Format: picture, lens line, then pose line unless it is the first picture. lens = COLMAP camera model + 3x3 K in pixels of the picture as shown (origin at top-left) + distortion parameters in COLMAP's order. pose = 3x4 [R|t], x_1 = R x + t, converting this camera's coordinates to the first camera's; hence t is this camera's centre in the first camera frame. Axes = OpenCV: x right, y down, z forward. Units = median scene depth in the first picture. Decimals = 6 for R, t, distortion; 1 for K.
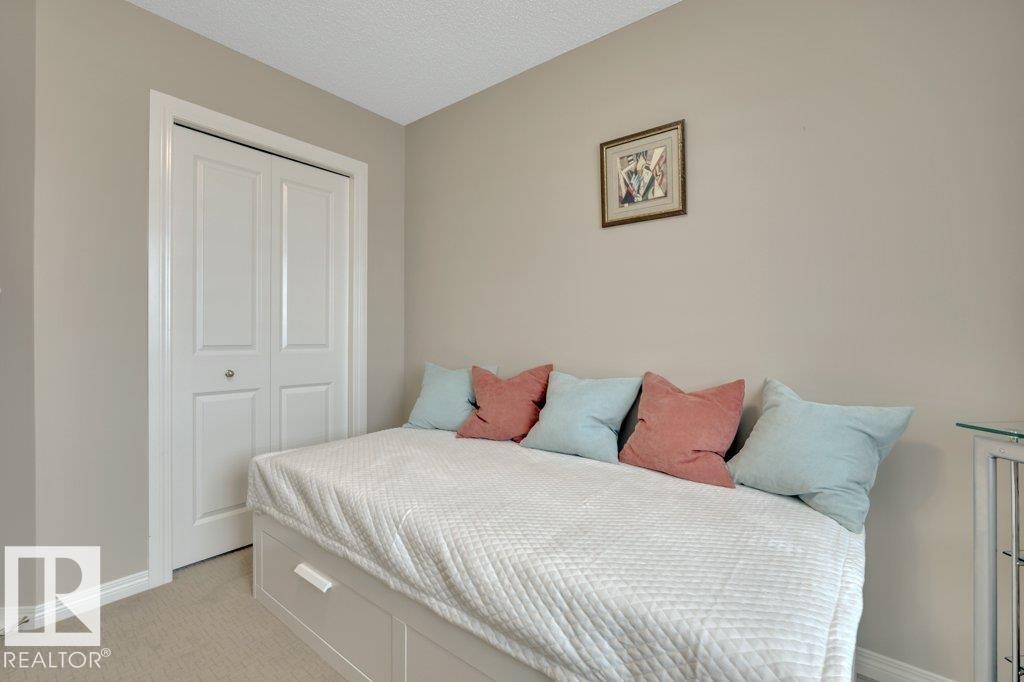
lens RADIAL K [[456.7, 0, 512.1], [0, 456.7, 331.2], [0, 0, 1]] dist [-0.000457, 0.000021]
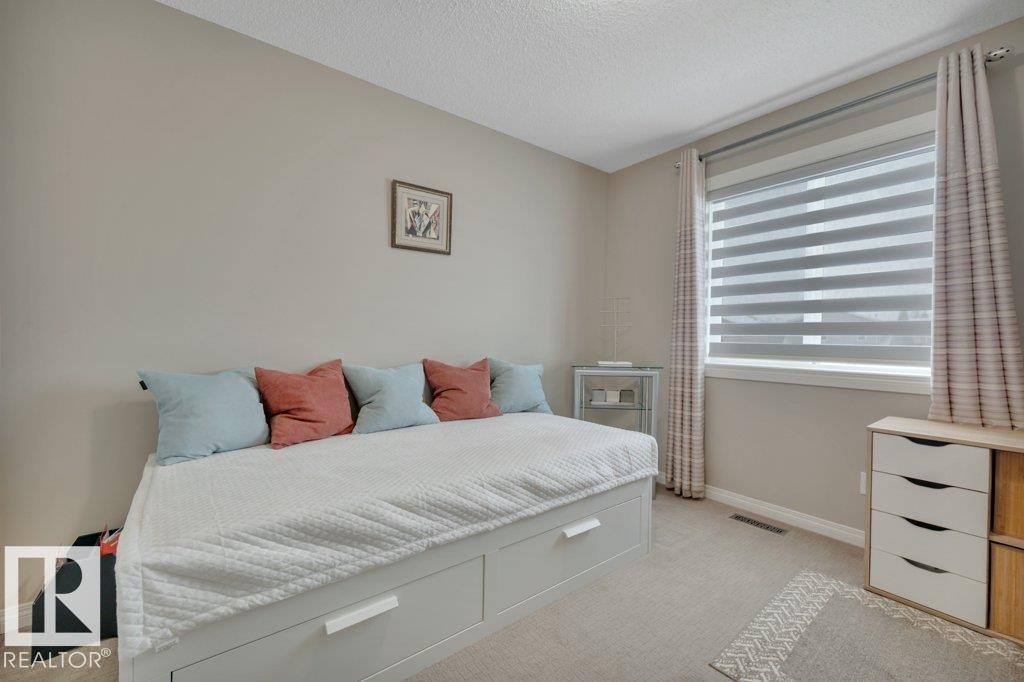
lens RADIAL K [[420.8, 0, 511.5], [0, 420.8, 343.7], [0, 0, 1]] dist [-0.000467, -0.000091]
pose [[0.230987, -0.021628, 0.972716, -0.928436], [-0.011279, 0.999626, 0.024905, 0.004267], [-0.972891, -0.016724, 0.230657, 0.451210]]
